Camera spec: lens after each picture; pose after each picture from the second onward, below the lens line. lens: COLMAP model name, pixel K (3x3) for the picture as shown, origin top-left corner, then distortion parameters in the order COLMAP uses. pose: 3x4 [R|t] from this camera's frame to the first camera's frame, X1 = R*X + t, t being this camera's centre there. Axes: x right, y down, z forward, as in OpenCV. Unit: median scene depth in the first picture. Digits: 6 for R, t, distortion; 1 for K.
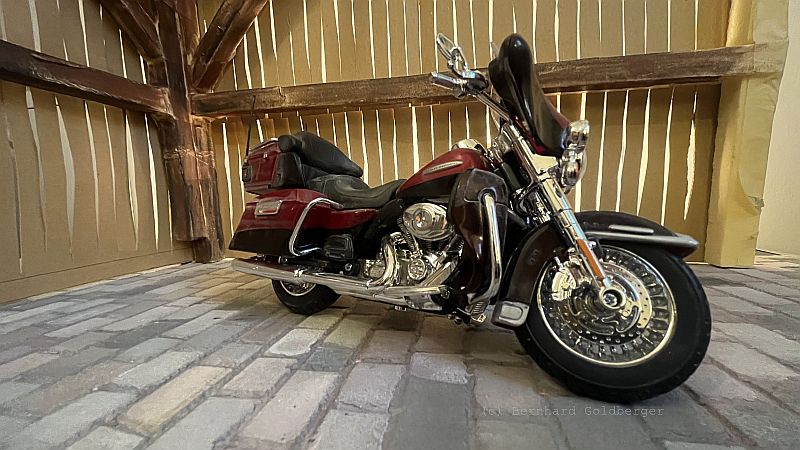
lens RADIAL K [[322.8, 0, 400.1], [0, 322.8, 223.2], [0, 0, 1]] dist [-0.004117, 0.000308]
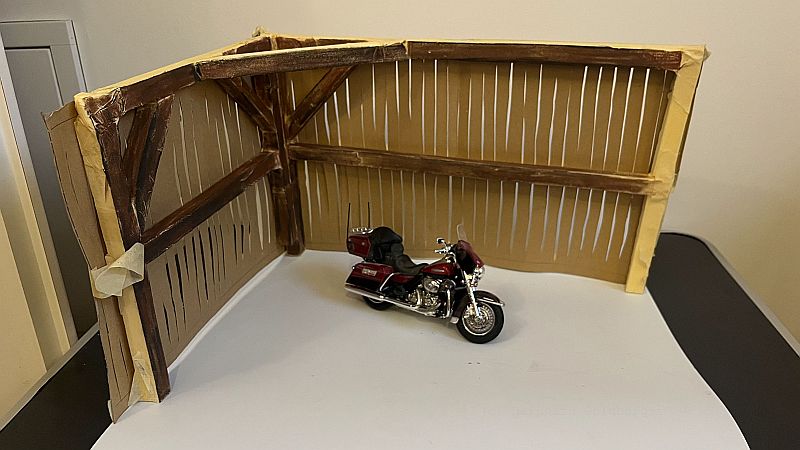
lens RADIAL K [[607.5, 0, 405.5], [0, 607.5, 207.5], [0, 0, 1]] dist [0.025794, -0.027682]
pose [[0.998191, 0.046810, -0.037729, -0.088265], [-0.032956, 0.950876, 0.307814, -1.867856], [0.050284, -0.306014, 0.950698, -2.918275]]
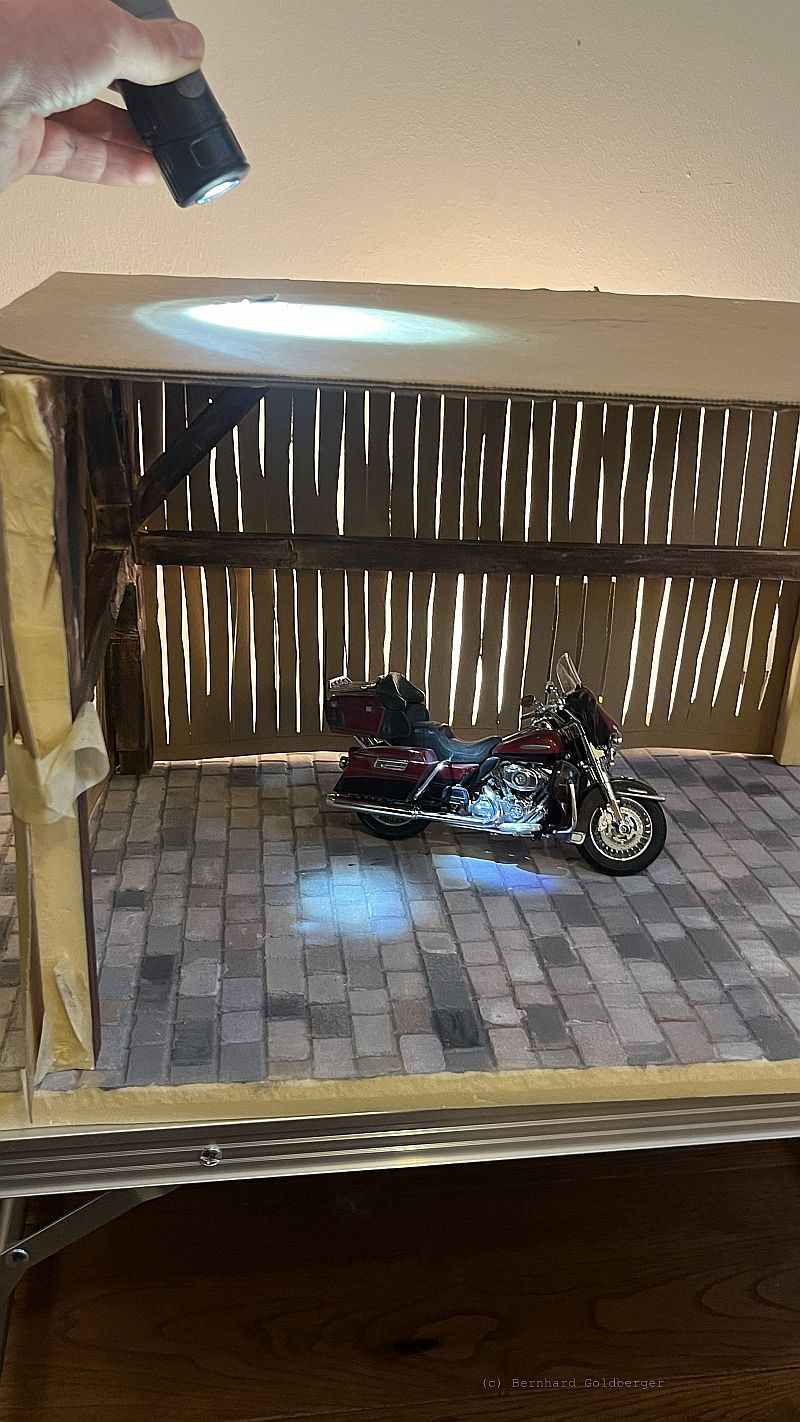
lens RADIAL K [[1270.6, 0, 400.9], [0, 1270.6, 700.3], [0, 0, 1]] dist [0.035868, -0.028967]
pose [[0.950861, -0.045893, 0.306199, -1.849143], [-0.037636, 0.964488, 0.261432, -1.507231], [-0.307323, -0.260109, 0.915366, -3.124216]]
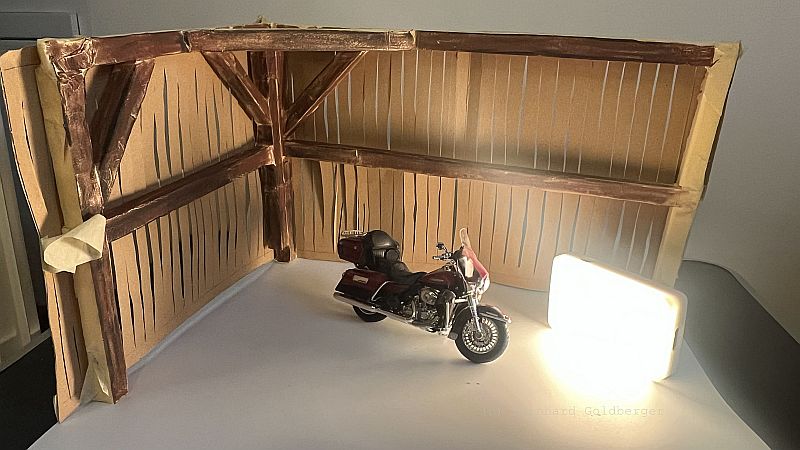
lens RADIAL K [[602.7, 0, 396.6], [0, 602.7, 205.2], [0, 0, 1]] dist [-0.004160, 0.012735]
pose [[0.993101, 0.091721, -0.073058, -0.015539], [-0.072391, 0.969691, 0.233364, -1.451589], [0.092248, -0.226465, 0.969641, -2.590490]]
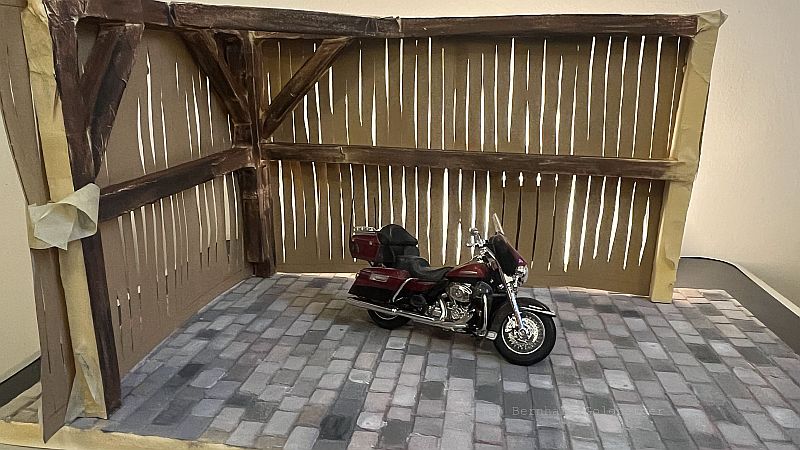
lens RADIAL K [[602.7, 0, 389.1], [0, 602.7, 214.4], [0, 0, 1]] dist [-0.004160, 0.012735]
pose [[0.999160, 0.030719, 0.027118, -0.443305], [-0.034098, 0.990326, 0.134507, -0.892949], [-0.022724, -0.135318, 0.990542, -2.500638]]
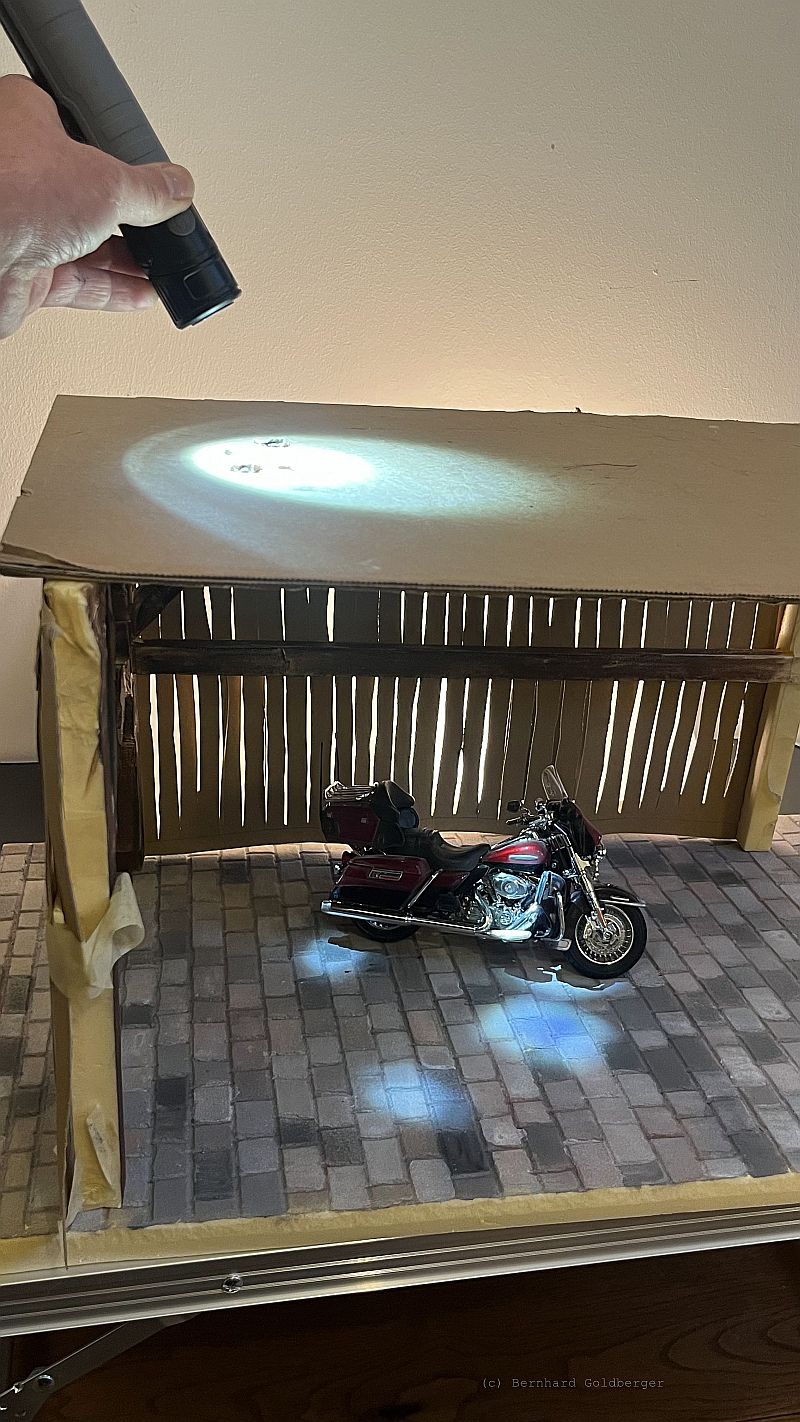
lens RADIAL K [[1270.6, 0, 411.0], [0, 1270.6, 717.1], [0, 0, 1]] dist [0.035868, -0.028967]
pose [[0.930325, -0.055179, 0.362562, -2.104253], [-0.052488, 0.958405, 0.280544, -2.006825], [-0.362962, -0.280028, 0.888731, -3.086451]]
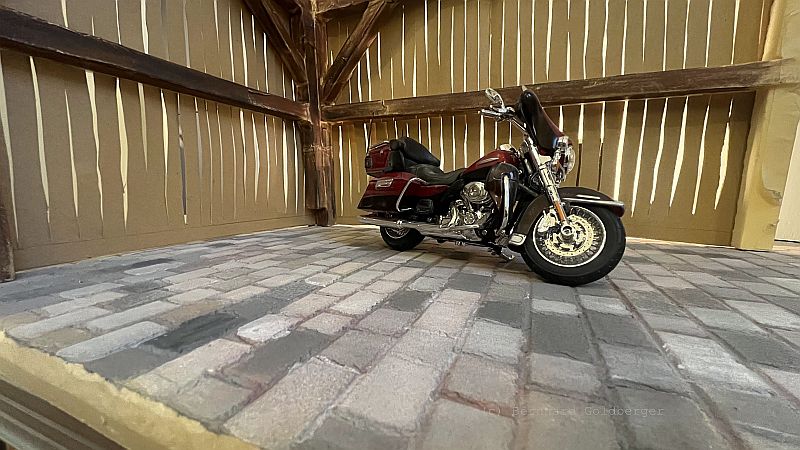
lens RADIAL K [[322.8, 0, 400.4], [0, 322.8, 223.4], [0, 0, 1]] dist [-0.004117, 0.000308]
pose [[0.974404, 0.057133, -0.217423, 0.055464], [-0.051402, 0.998168, 0.031927, 0.102171], [0.218849, -0.019934, 0.975555, -0.628547]]
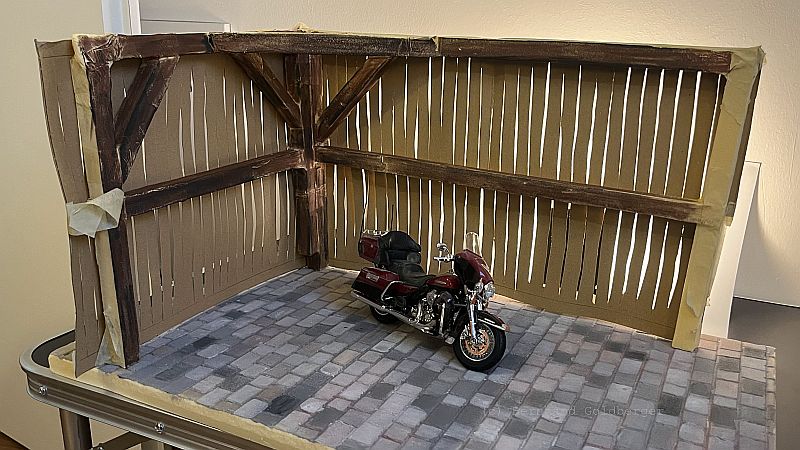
lens RADIAL K [[714.8, 0, 408.7], [0, 714.8, 236.4], [0, 0, 1]] dist [0.035868, -0.028967]
pose [[0.960115, 0.140814, -0.241560, 0.882837], [-0.088520, 0.972570, 0.215111, -1.367038], [0.265225, -0.185148, 0.946243, -3.288736]]
